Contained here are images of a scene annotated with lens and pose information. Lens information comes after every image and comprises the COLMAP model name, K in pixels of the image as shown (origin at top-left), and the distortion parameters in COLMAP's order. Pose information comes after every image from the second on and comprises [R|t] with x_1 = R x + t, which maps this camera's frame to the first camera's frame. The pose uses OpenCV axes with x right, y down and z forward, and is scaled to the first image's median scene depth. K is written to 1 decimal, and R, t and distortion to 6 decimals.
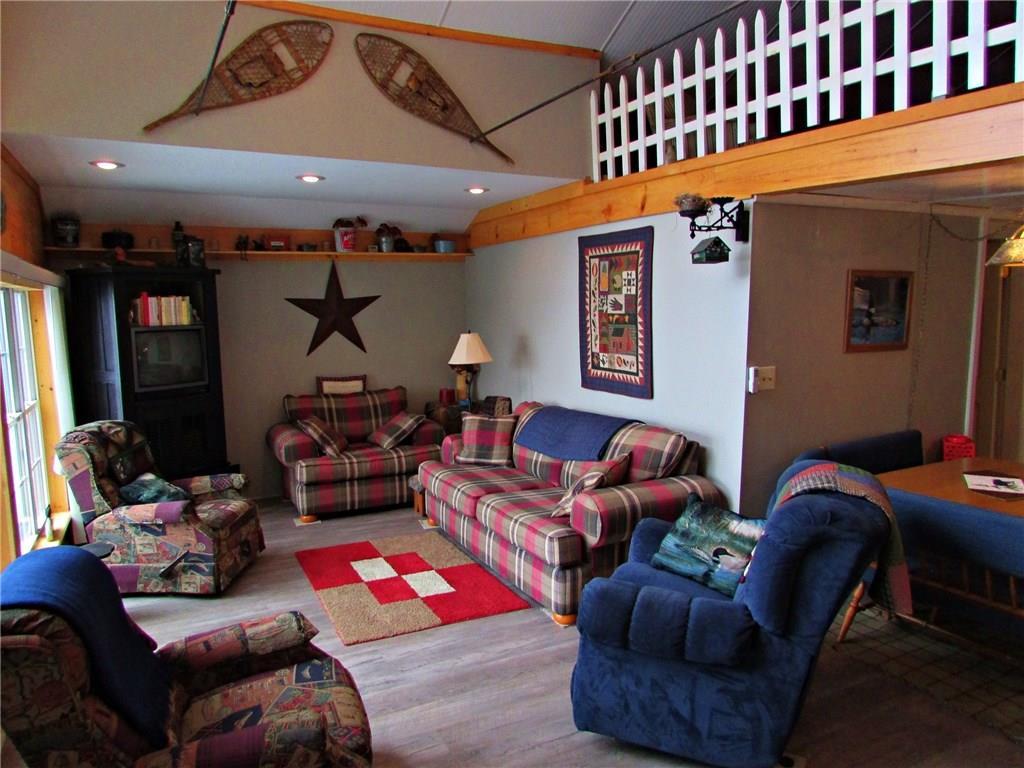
lens RADIAL K [[731.6, 0, 515.6], [0, 731.6, 383.1], [0, 0, 1]] dist [-0.031118, 0.021945]
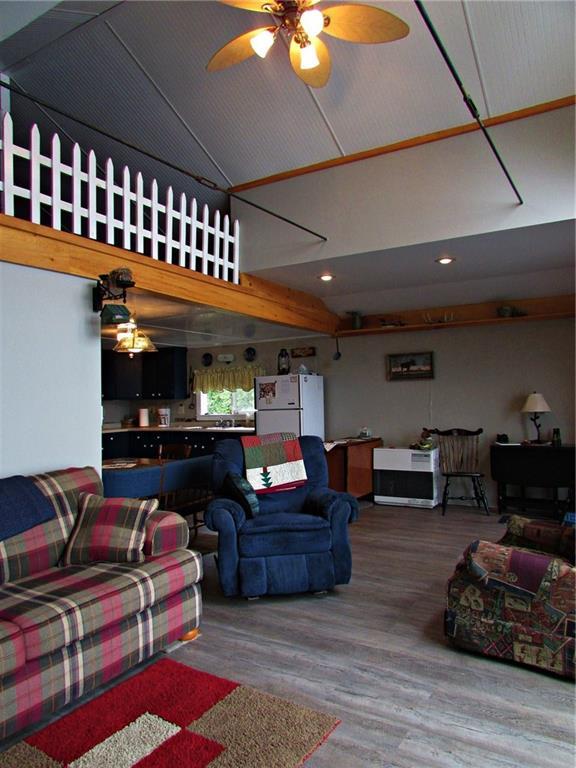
lens RADIAL K [[548.7, 0, 287.2], [0, 548.7, 377.3], [0, 0, 1]] dist [-0.031118, 0.021945]
pose [[-0.520450, 0.057741, 0.851938, -0.634604], [0.128856, 0.991596, 0.011512, -0.037687], [-0.844114, 0.115769, -0.523517, 1.116969]]
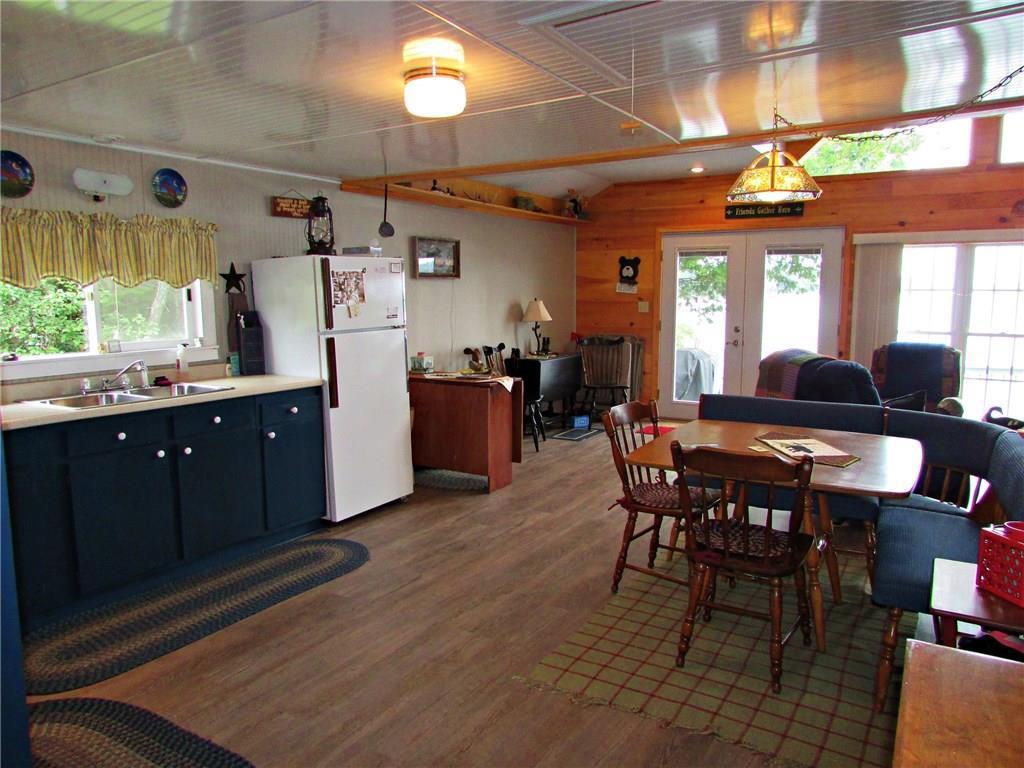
lens RADIAL K [[731.6, 0, 508.2], [0, 731.6, 376.0], [0, 0, 1]] dist [-0.031118, 0.021945]
pose [[-0.850686, 0.076765, -0.520038, 1.183320], [-0.044788, 0.975098, 0.217203, -0.097070], [0.523762, 0.208063, -0.826065, 1.272476]]
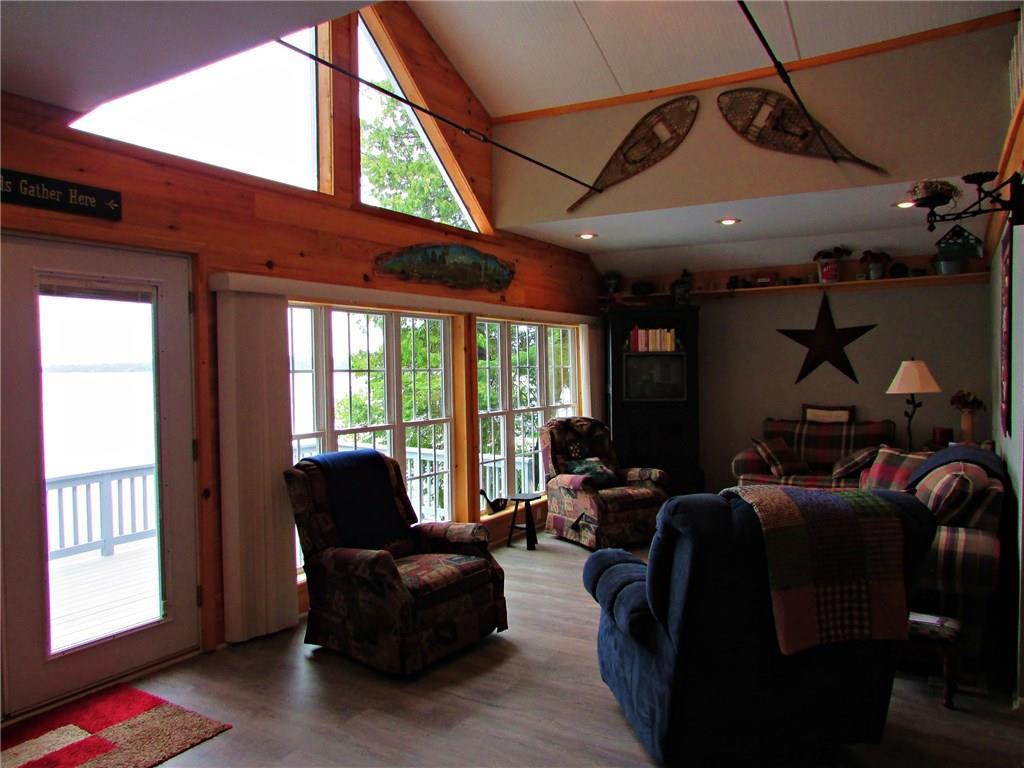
lens RADIAL K [[731.6, 0, 506.6], [0, 731.6, 388.2], [0, 0, 1]] dist [-0.031118, 0.021945]
pose [[0.513648, 0.036932, -0.857206, 0.615453], [-0.089202, 0.995958, -0.010540, 0.027072], [0.853351, 0.081878, 0.514866, 0.152992]]
